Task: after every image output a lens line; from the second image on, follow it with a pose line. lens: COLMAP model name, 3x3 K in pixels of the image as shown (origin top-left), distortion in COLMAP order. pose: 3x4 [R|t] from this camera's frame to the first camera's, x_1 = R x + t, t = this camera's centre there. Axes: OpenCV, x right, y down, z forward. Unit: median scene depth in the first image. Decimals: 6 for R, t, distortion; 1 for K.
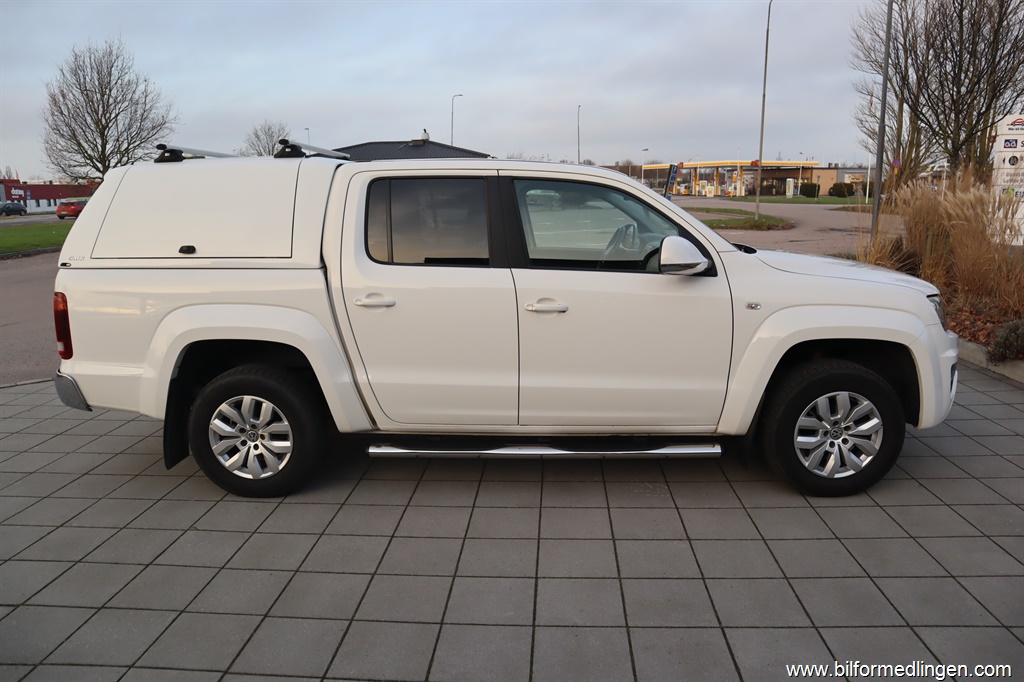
lens RADIAL K [[708.0, 0, 512.0], [0, 708.0, 341.0], [0, 0, 1]] dist [-0.118769, 0.072711]
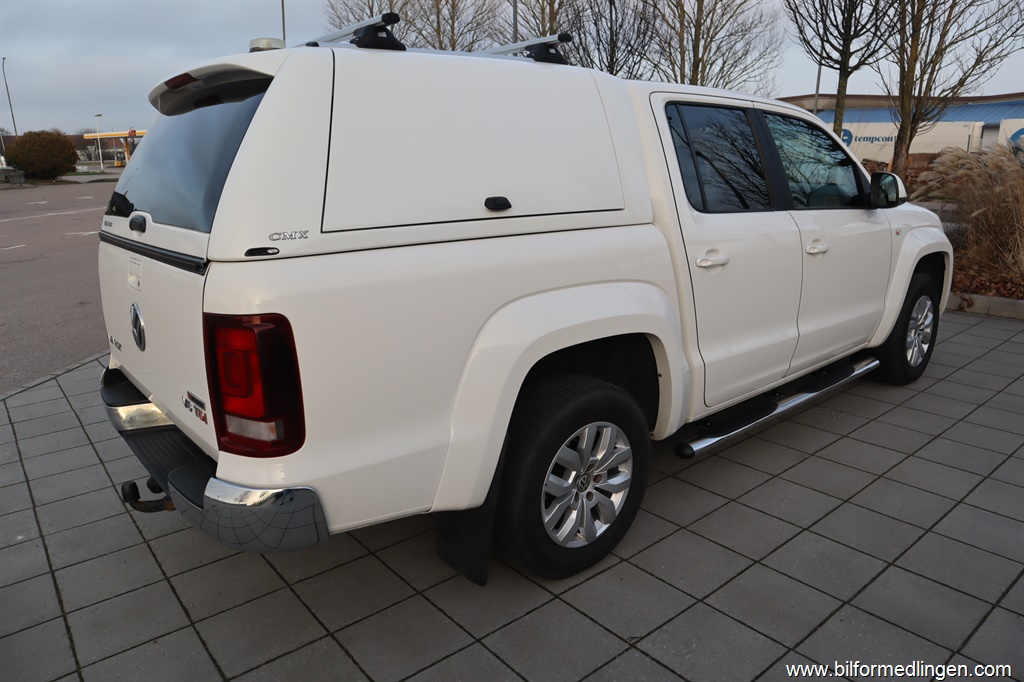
lens RADIAL K [[708.0, 0, 512.0], [0, 708.0, 341.0], [0, 0, 1]] dist [-0.118769, 0.072711]
pose [[0.731453, -0.176221, 0.658729, -0.853792], [0.147213, 0.984058, 0.099788, -0.075334], [-0.665812, 0.023983, 0.745734, 0.545745]]
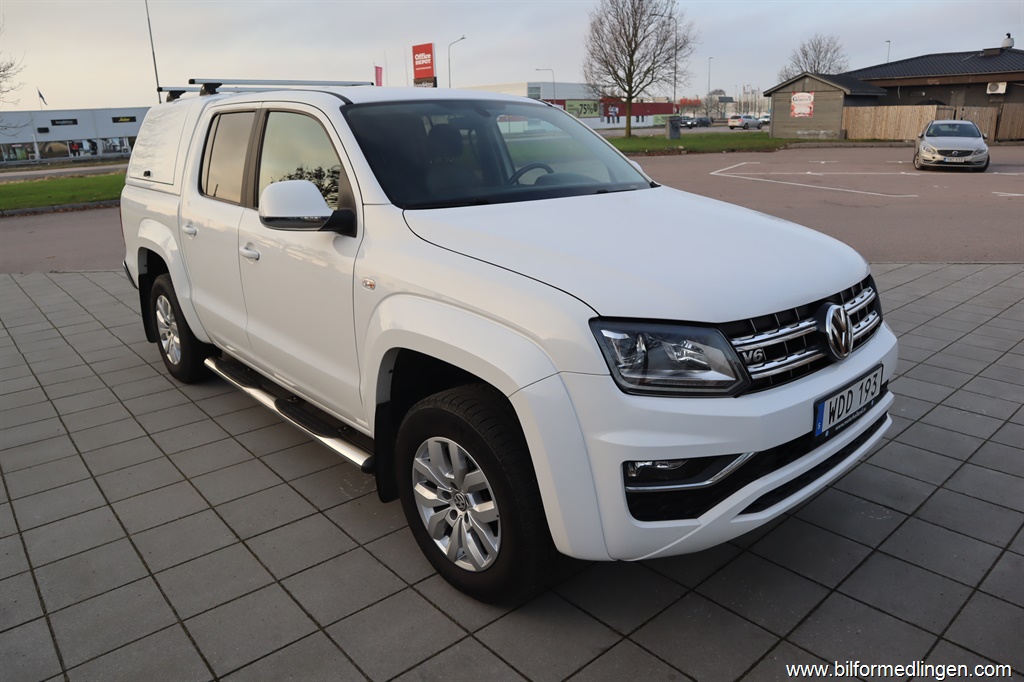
lens RADIAL K [[708.0, 0, 512.0], [0, 708.0, 341.0], [0, 0, 1]] dist [-0.118769, 0.072711]
pose [[0.704613, 0.207025, -0.678721, 0.892396], [-0.131313, 0.978016, 0.161994, -0.121783], [0.697336, -0.025019, 0.716307, 0.550200]]
